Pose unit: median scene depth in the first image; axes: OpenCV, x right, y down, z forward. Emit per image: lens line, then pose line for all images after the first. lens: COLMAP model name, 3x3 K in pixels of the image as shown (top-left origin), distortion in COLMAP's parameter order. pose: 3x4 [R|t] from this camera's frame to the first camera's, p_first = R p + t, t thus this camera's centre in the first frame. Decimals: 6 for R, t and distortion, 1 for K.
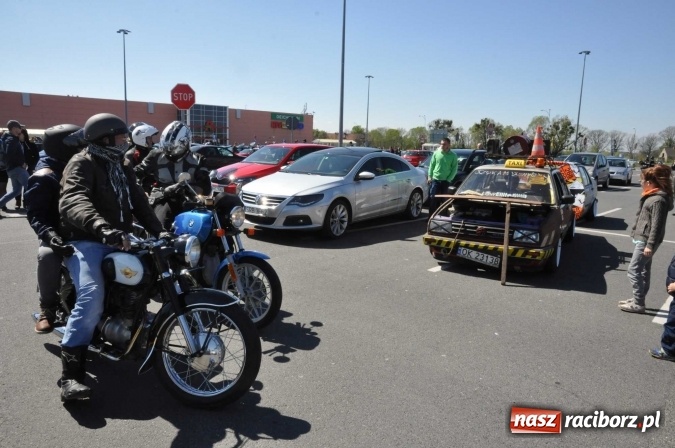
lens RADIAL K [[456.0, 0, 337.5], [0, 456.0, 228.7], [0, 0, 1]] dist [-0.082755, 0.039773]
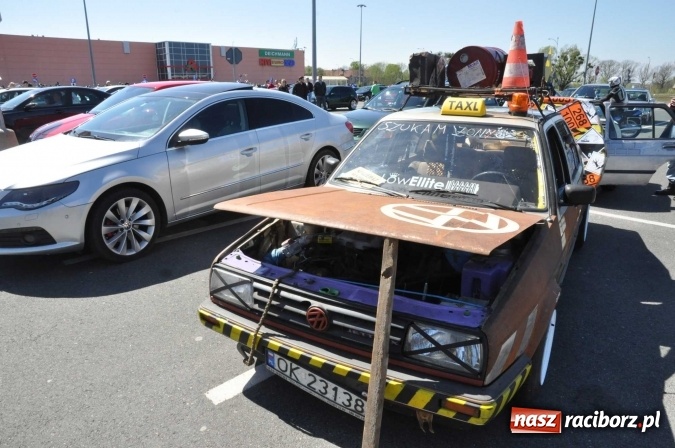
lens RADIAL K [[456.0, 0, 334.7], [0, 456.0, 227.3], [0, 0, 1]] dist [-0.082755, 0.039773]
pose [[0.999664, -0.021846, -0.013958, 0.226400], [0.023445, 0.991608, 0.127140, -0.071493], [0.011064, -0.127424, 0.991787, 0.448808]]
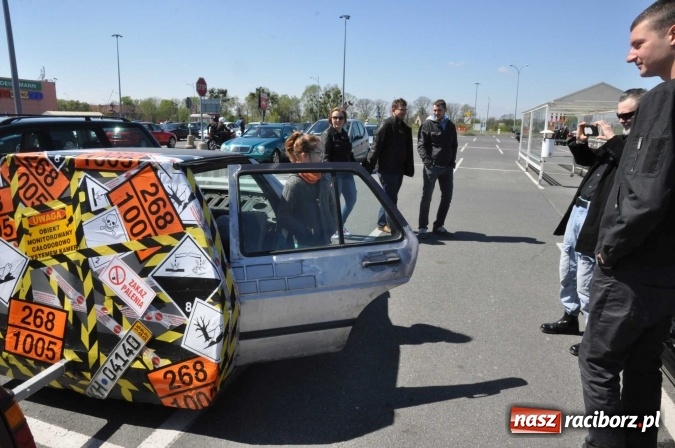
lens RADIAL K [[456.0, 0, 330.2], [0, 456.0, 223.5], [0, 0, 1]] dist [-0.082755, 0.039773]
pose [[0.903020, -0.105755, 0.416378, 0.592826], [0.084355, 0.994008, 0.069520, -0.146528], [-0.421235, -0.027654, 0.906530, 0.892235]]
